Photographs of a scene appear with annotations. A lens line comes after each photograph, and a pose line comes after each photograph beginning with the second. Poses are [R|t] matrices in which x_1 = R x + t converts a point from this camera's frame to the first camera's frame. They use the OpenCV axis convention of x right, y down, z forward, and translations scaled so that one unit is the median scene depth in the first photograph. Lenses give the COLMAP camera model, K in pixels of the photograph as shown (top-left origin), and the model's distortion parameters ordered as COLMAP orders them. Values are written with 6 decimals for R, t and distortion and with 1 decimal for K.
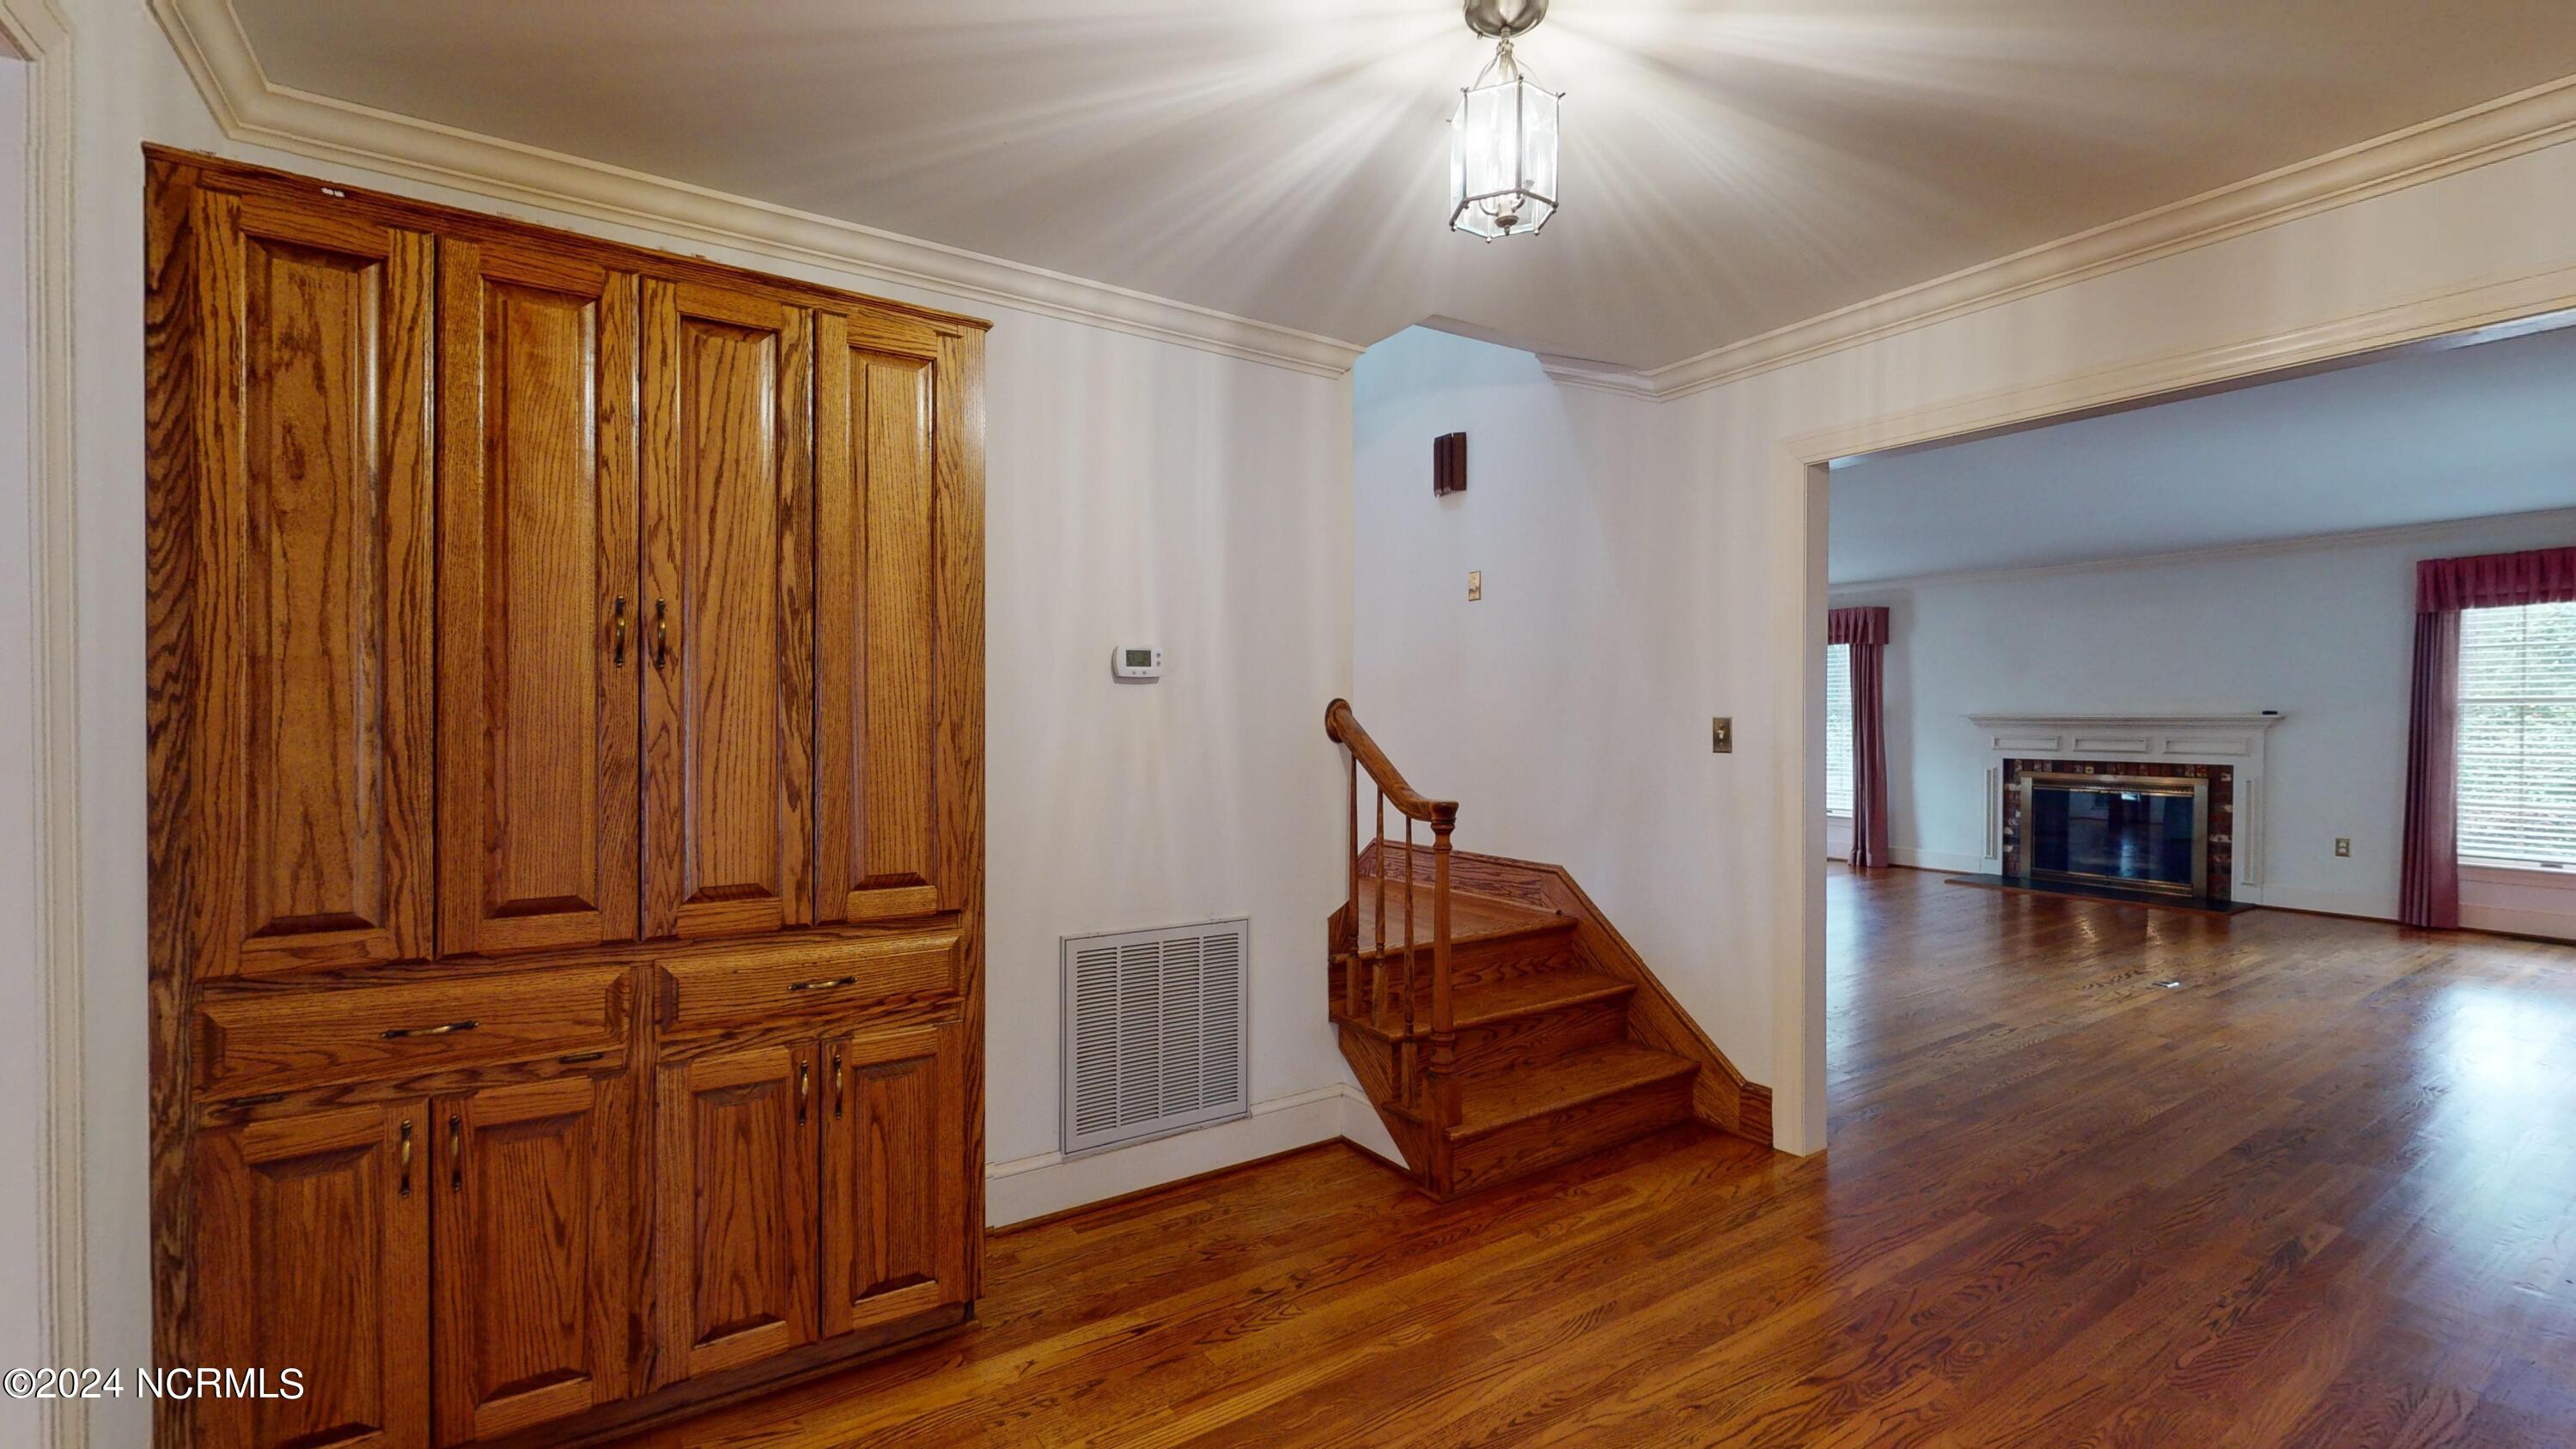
lens RADIAL K [[1085.3, 0, 1269.5], [0, 1085.3, 738.2], [0, 0, 1]] dist [0.000249, -0.000201]
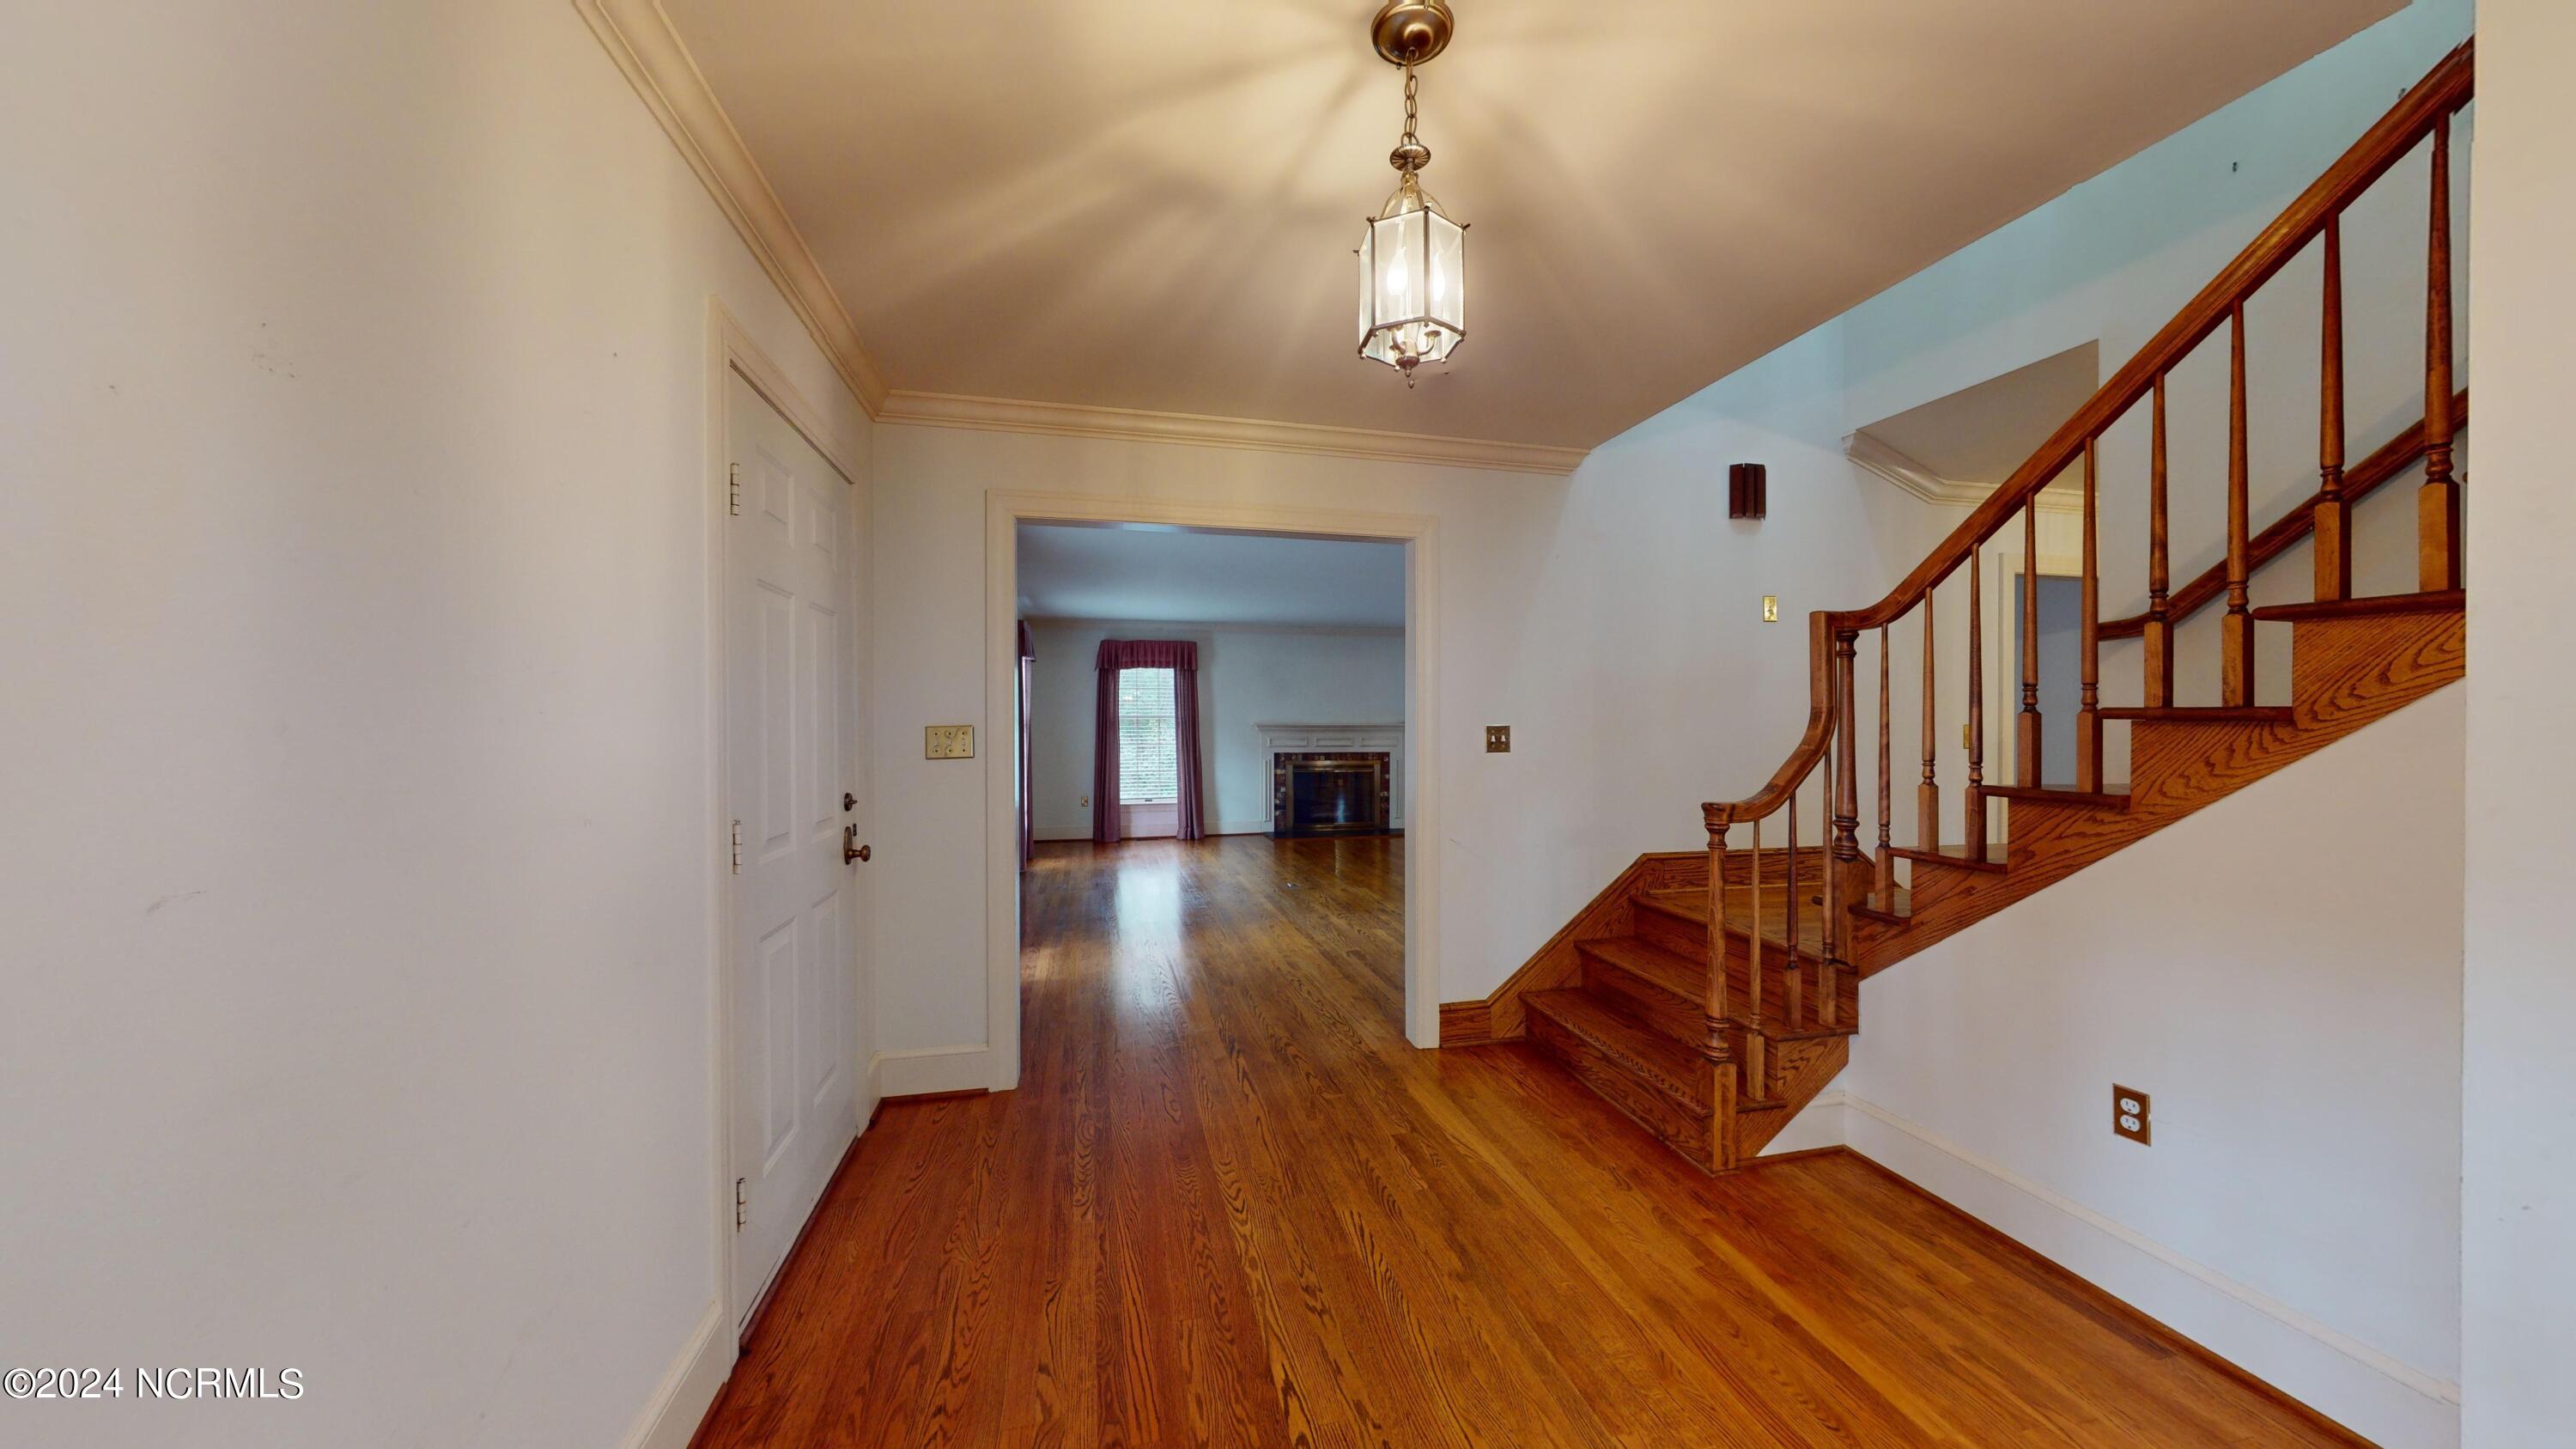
lens RADIAL K [[848.8, 0, 1266.3], [0, 848.8, 718.9], [0, 0, 1]] dist [-0.000457, 0.000001]
pose [[0.349824, 0.005867, 0.936797, -0.460440], [0.021087, 0.999678, -0.014136, -0.012966], [-0.936578, 0.024699, 0.349588, 0.664373]]
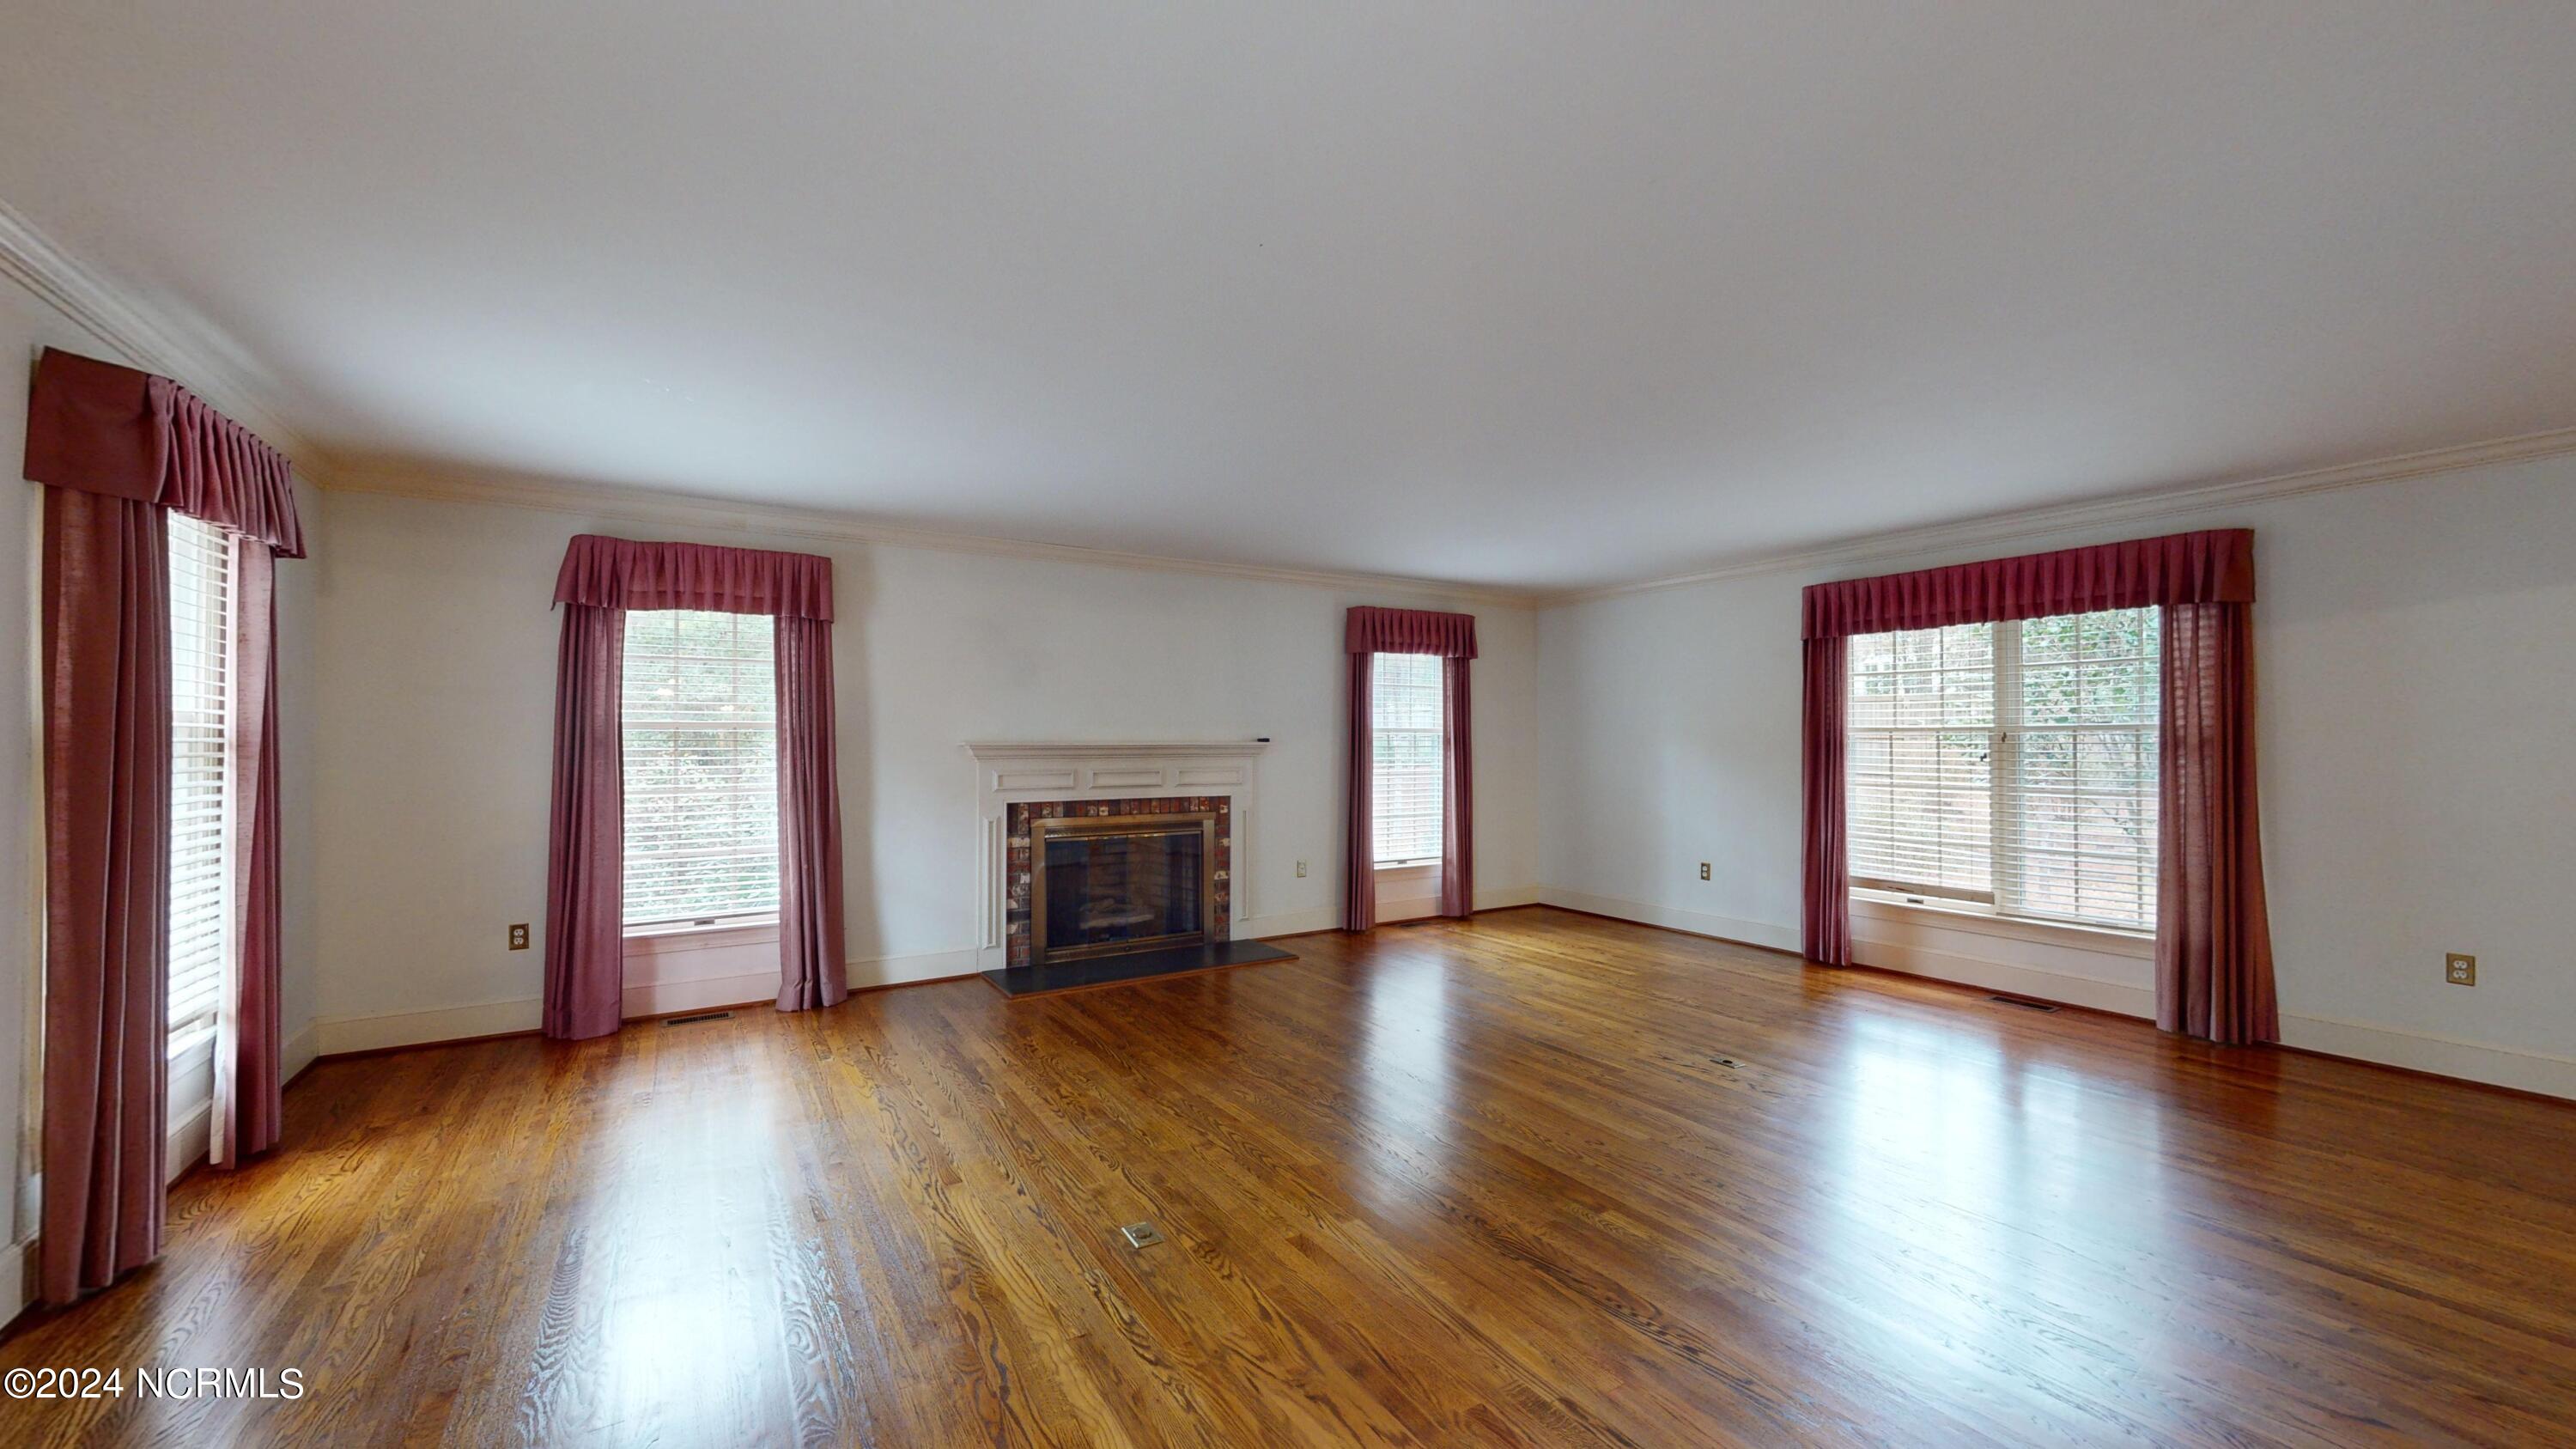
lens RADIAL K [[979.5, 0, 1289.2], [0, 979.5, 726.2], [0, 0, 1]] dist [0.002160, 0.000379]
pose [[0.005877, 0.016400, 0.999848, 0.035392], [0.020487, 0.999654, -0.016518, -0.019434], [-0.999773, 0.020581, 0.005539, 0.893298]]
